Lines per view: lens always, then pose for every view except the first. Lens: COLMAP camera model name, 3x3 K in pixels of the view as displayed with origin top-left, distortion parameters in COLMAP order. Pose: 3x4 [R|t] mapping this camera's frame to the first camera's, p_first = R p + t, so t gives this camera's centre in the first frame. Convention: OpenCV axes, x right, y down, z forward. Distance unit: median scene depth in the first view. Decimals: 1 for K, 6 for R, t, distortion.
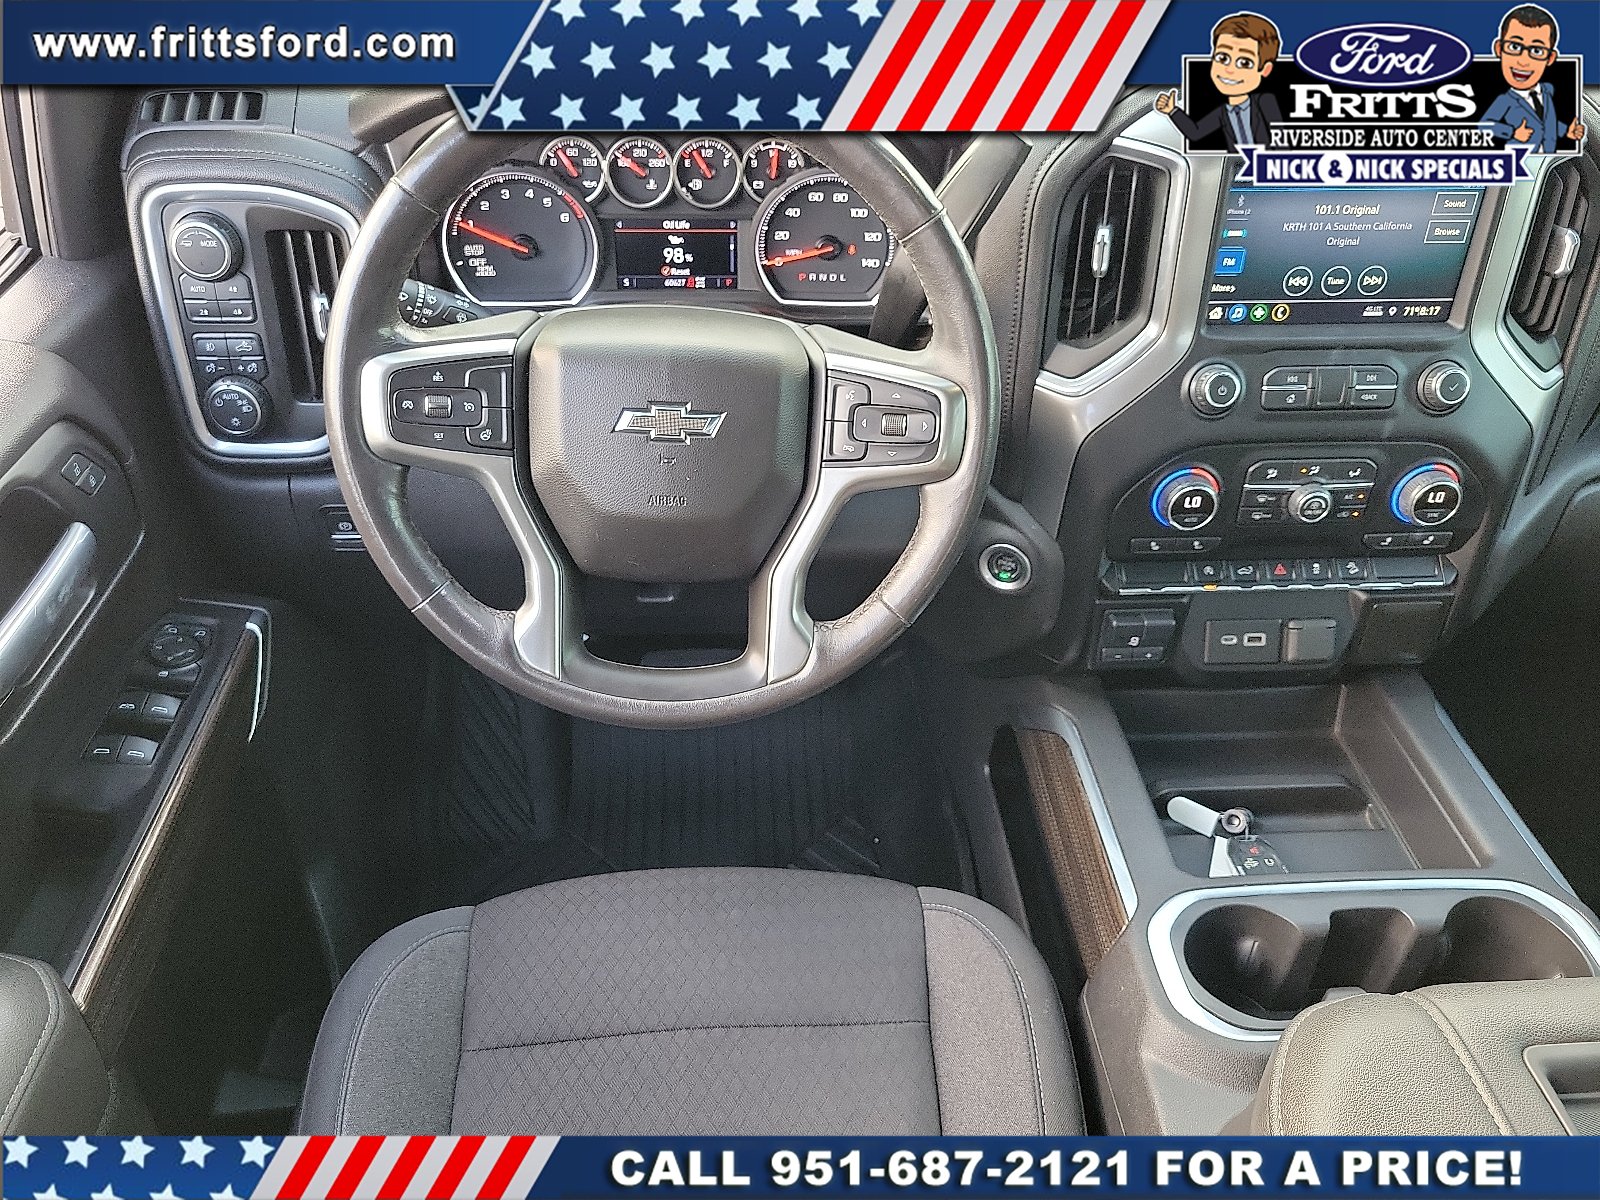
lens RADIAL K [[1224.7, 0, 800.0], [0, 1224.7, 600.0], [0, 0, 1]] dist [0.021388, -0.013520]
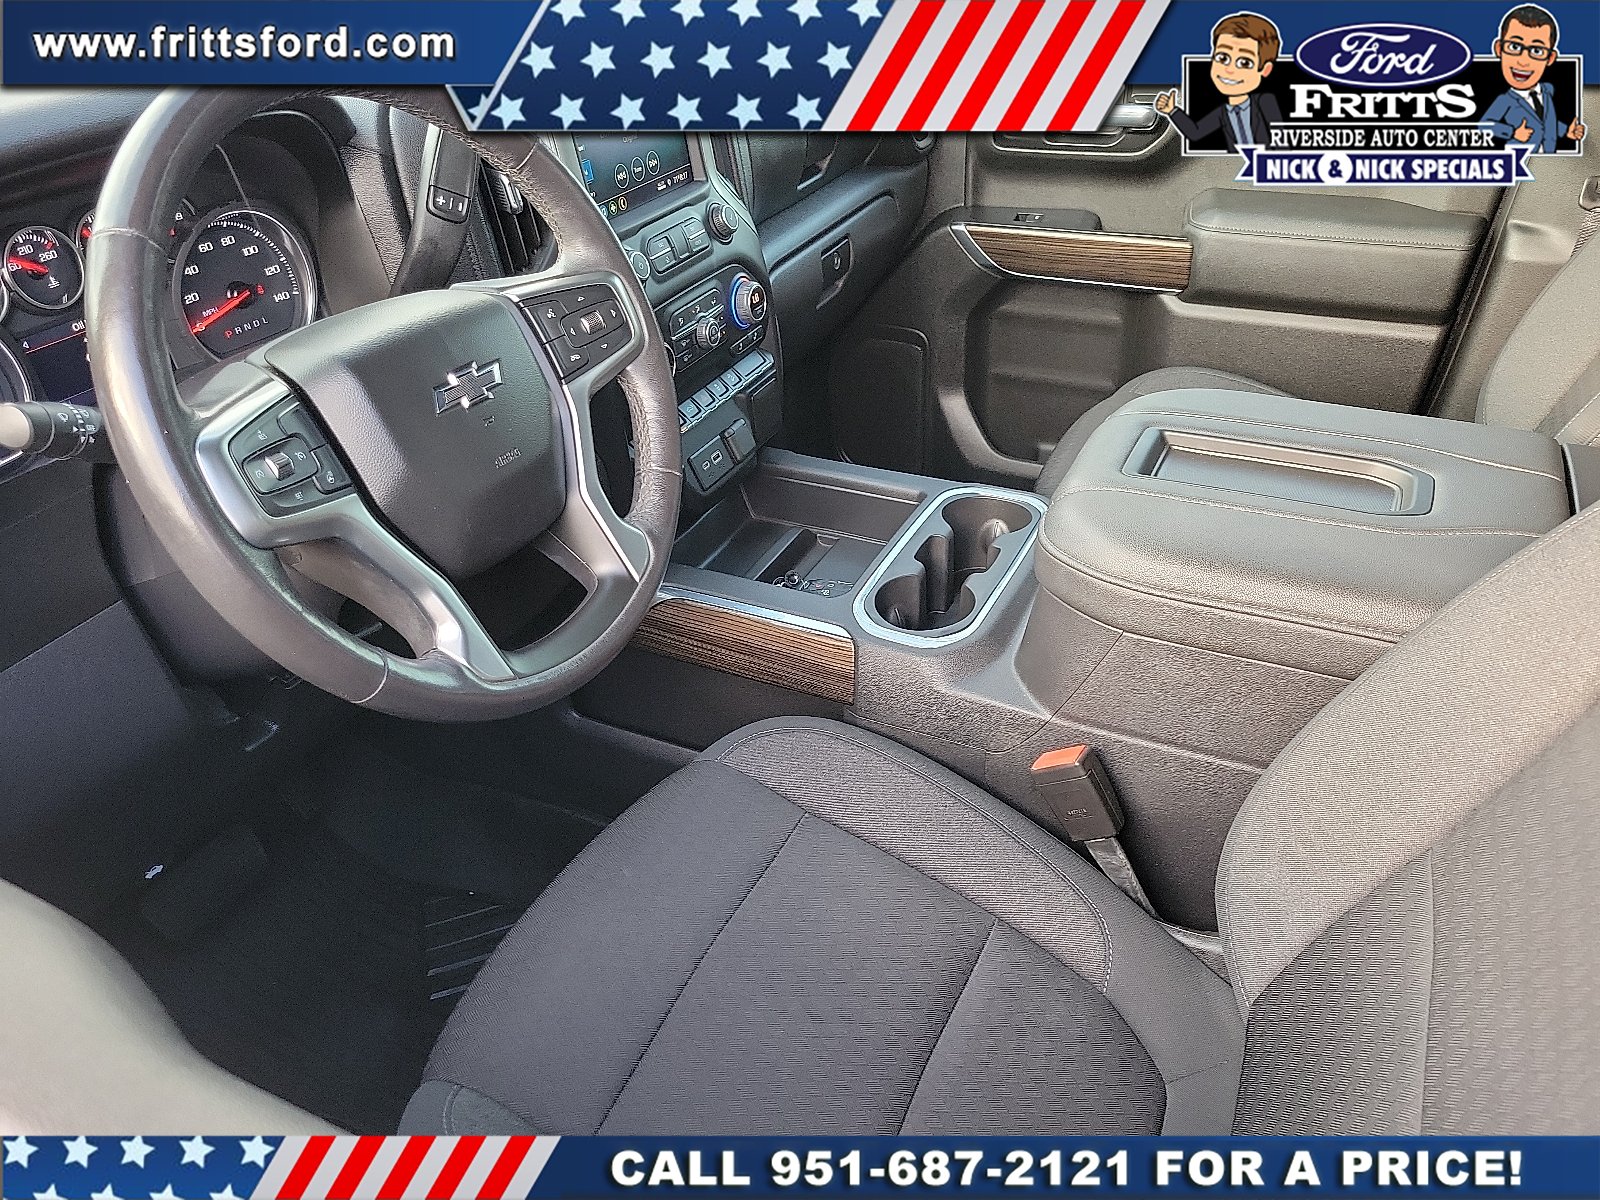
lens RADIAL K [[1224.7, 0, 800.0], [0, 1224.7, 600.0], [0, 0, 1]] dist [0.021388, -0.013520]
pose [[0.481400, -0.490509, 0.726398, -0.586140], [0.561017, 0.809179, 0.174610, -0.021172], [-0.673435, 0.323464, 0.664723, 0.160262]]
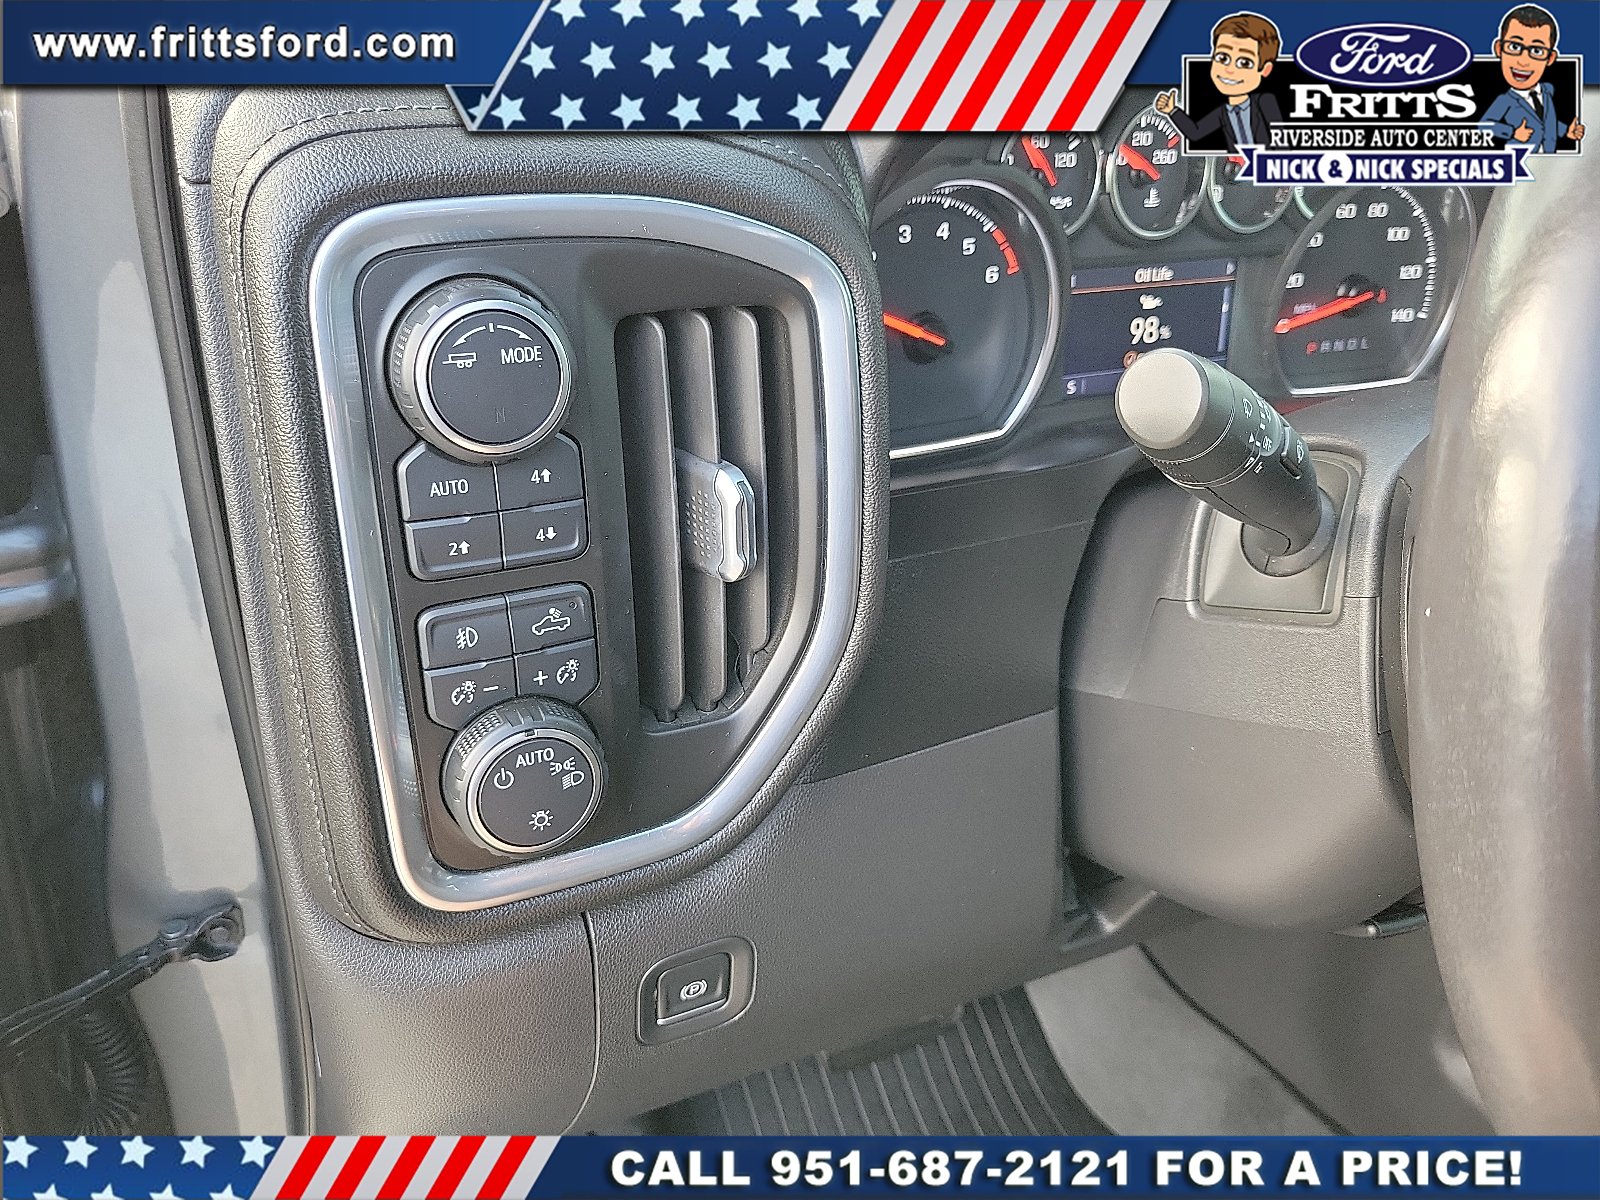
lens RADIAL K [[1224.7, 0, 800.0], [0, 1224.7, 600.0], [0, 0, 1]] dist [0.021388, -0.013520]
pose [[0.921288, -0.163324, 0.352923, -0.471954], [0.205830, 0.974783, -0.086205, -0.150313], [-0.329944, 0.152062, 0.931673, 0.567431]]
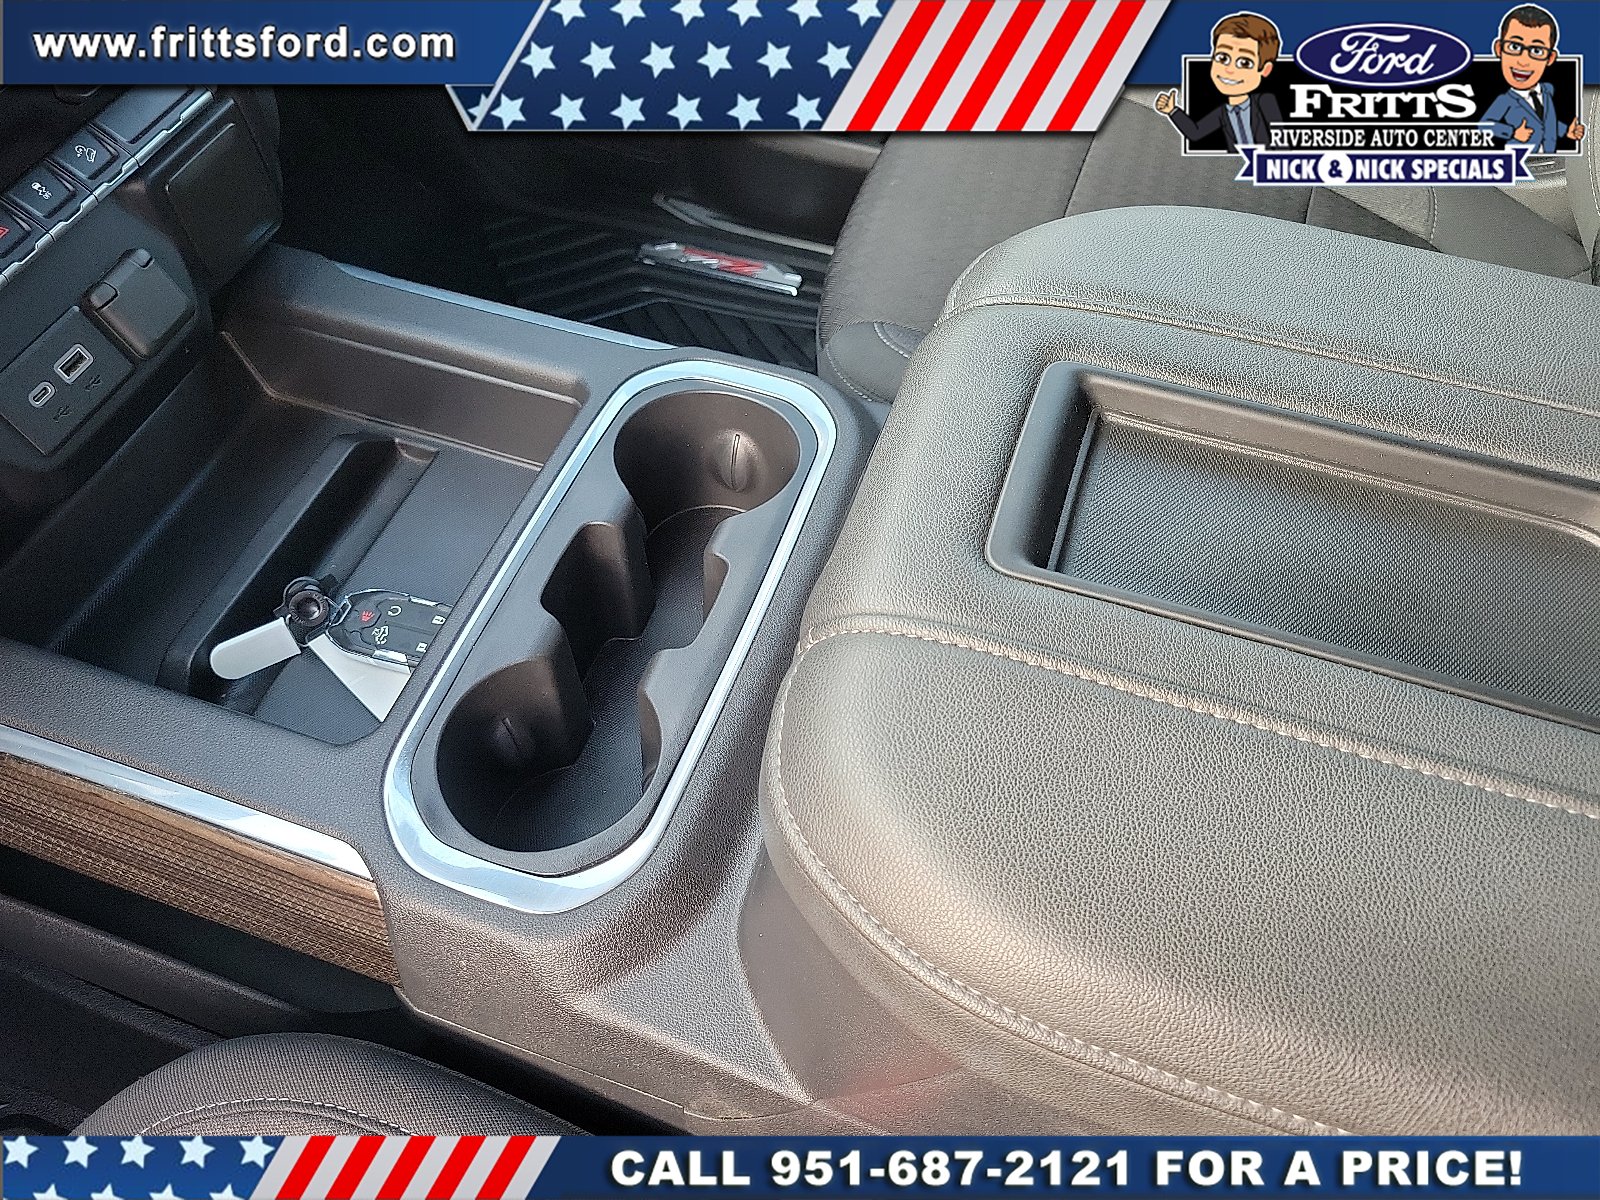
lens RADIAL K [[1224.7, 0, 800.0], [0, 1224.7, 600.0], [0, 0, 1]] dist [0.021388, -0.013520]
pose [[0.371659, -0.751391, 0.545235, 0.114869], [0.554189, 0.650749, 0.519038, -0.005203], [-0.744812, 0.109258, 0.658269, 0.419708]]
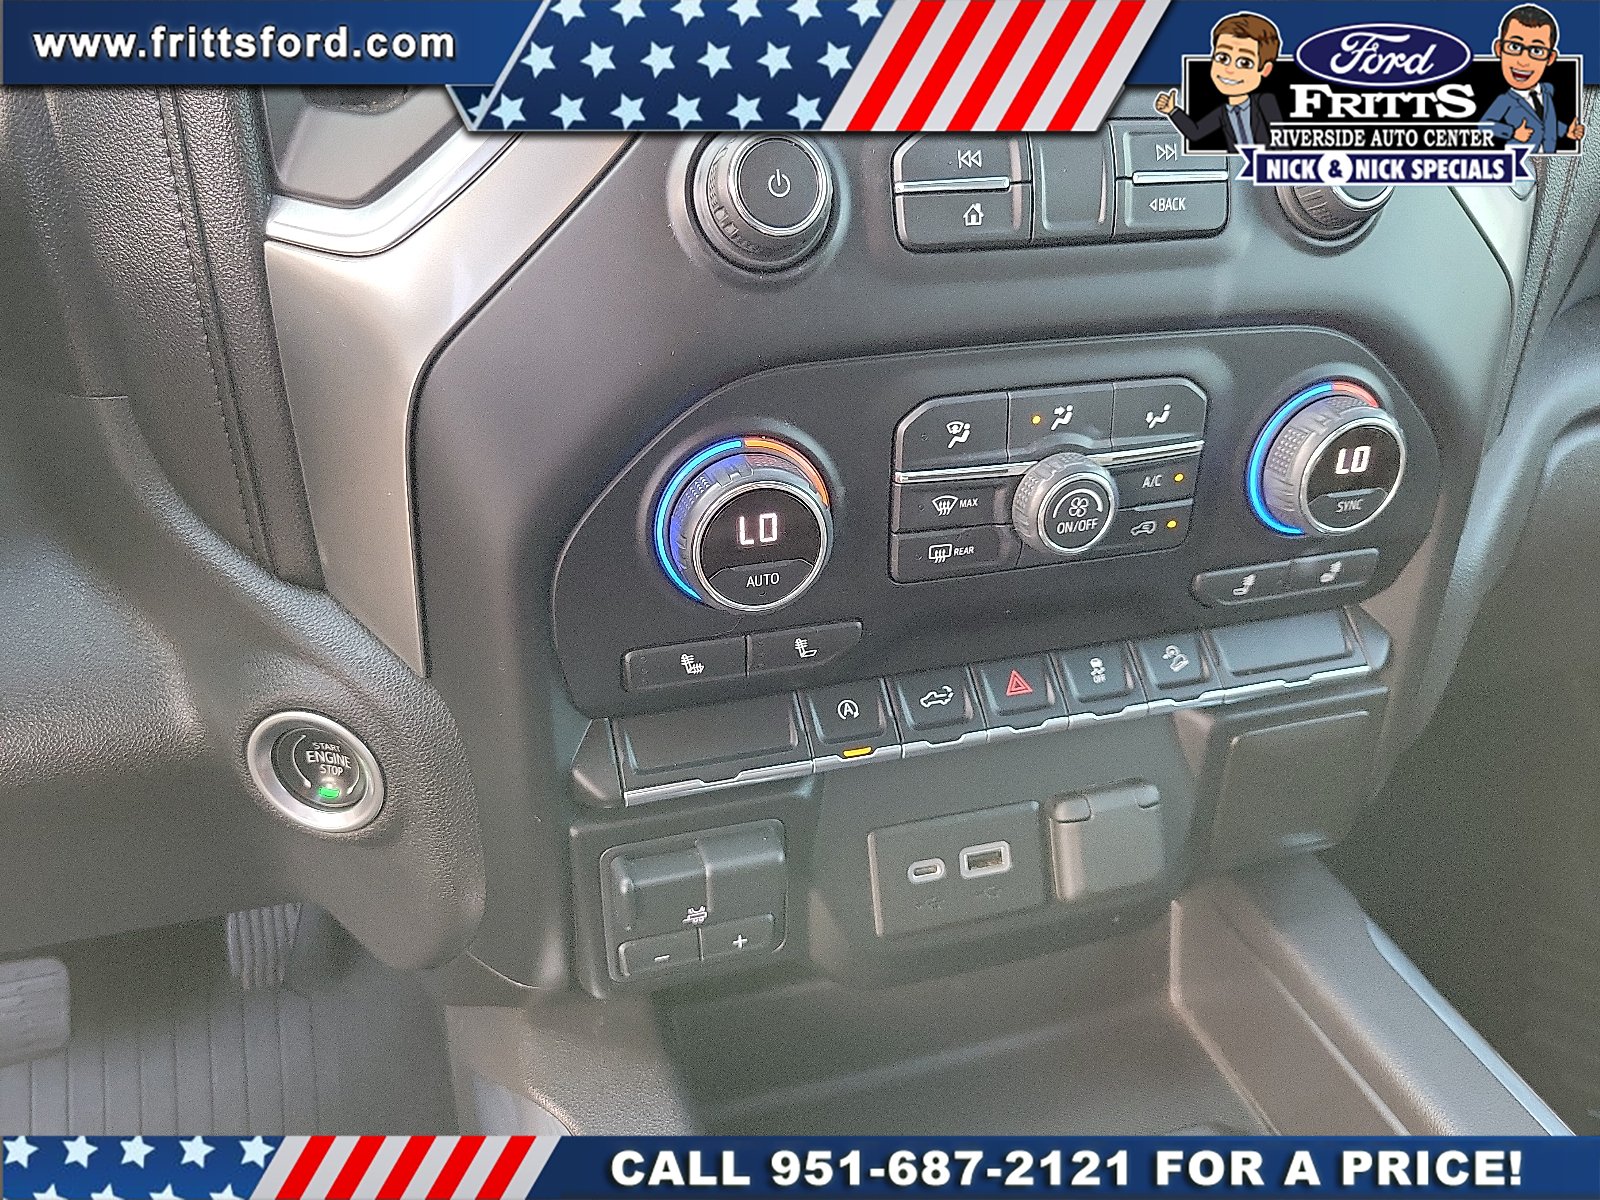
lens RADIAL K [[1224.7, 0, 800.0], [0, 1224.7, 600.0], [0, 0, 1]] dist [0.021388, -0.013520]
pose [[0.971094, -0.111718, 0.210937, 0.240441], [0.134896, 0.985917, -0.098852, -0.021974], [-0.196923, 0.124449, 0.972488, 0.620803]]
